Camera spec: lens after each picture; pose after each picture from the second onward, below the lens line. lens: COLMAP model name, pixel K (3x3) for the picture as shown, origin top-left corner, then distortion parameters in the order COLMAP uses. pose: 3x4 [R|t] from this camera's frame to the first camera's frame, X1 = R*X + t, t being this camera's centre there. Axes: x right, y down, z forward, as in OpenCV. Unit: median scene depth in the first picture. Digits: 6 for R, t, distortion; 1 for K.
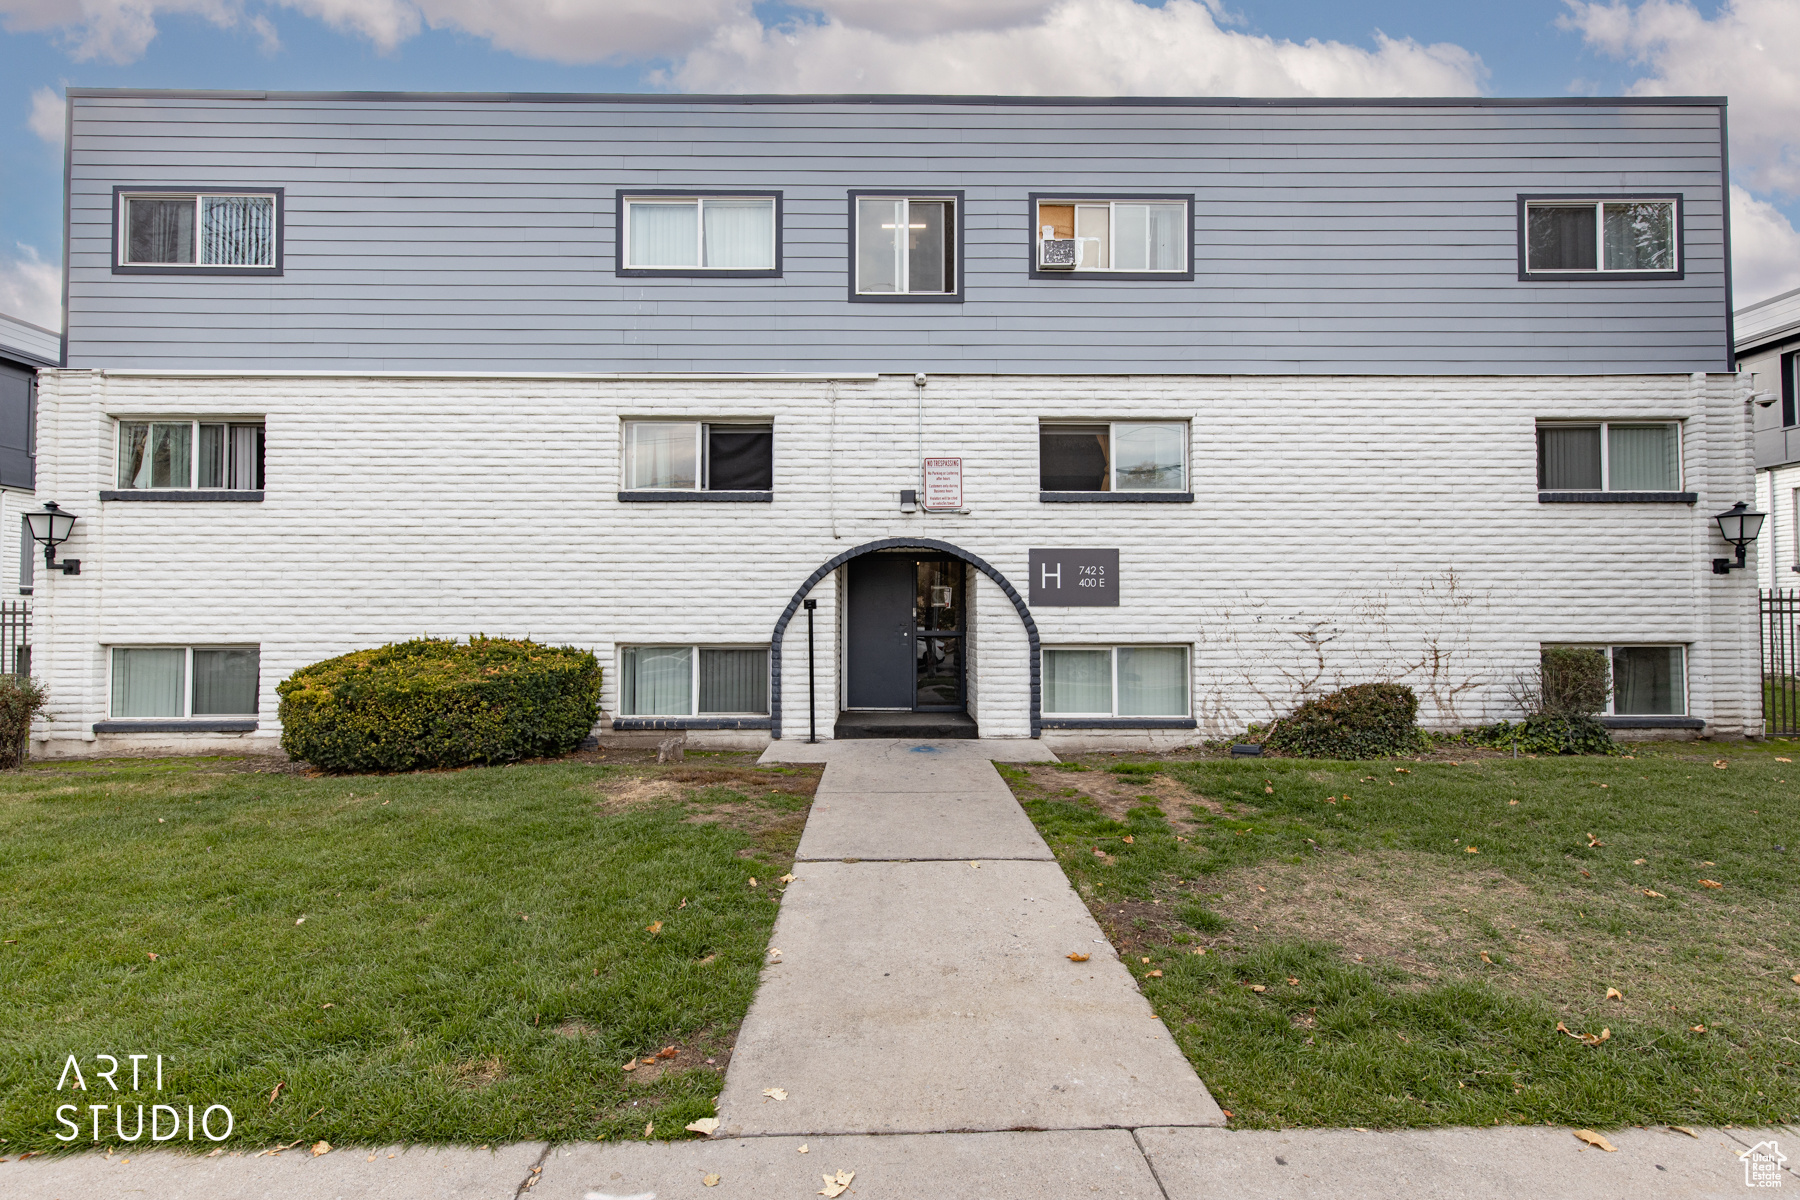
lens RADIAL K [[807.5, 0, 898.9], [0, 807.5, 604.3], [0, 0, 1]] dist [0.005384, -0.000956]
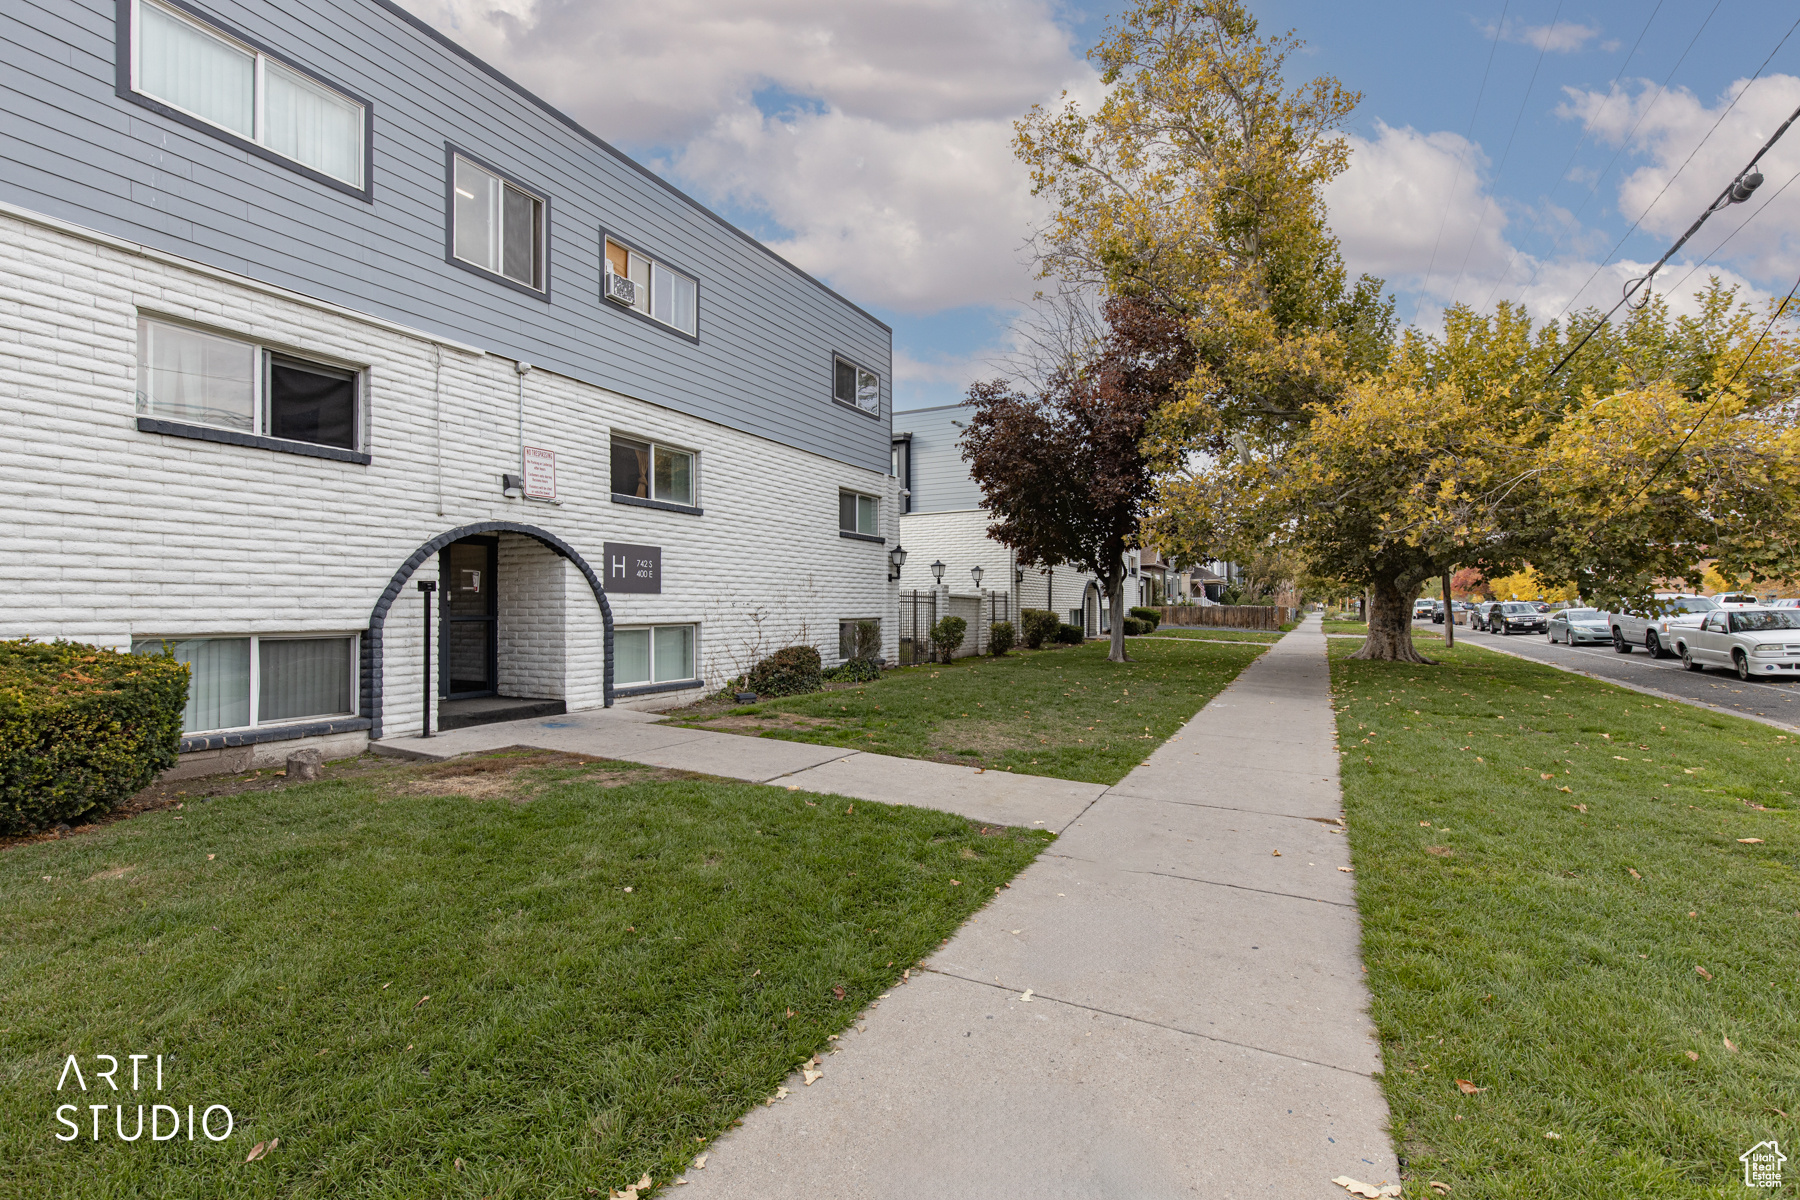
lens RADIAL K [[807.5, 0, 896.1], [0, 807.5, 605.4], [0, 0, 1]] dist [0.005384, -0.000956]
pose [[0.472655, 0.003966, 0.881238, -0.647122], [-0.018721, 0.999809, 0.005541, 0.006735], [-0.881049, -0.019117, 0.472640, 0.095387]]
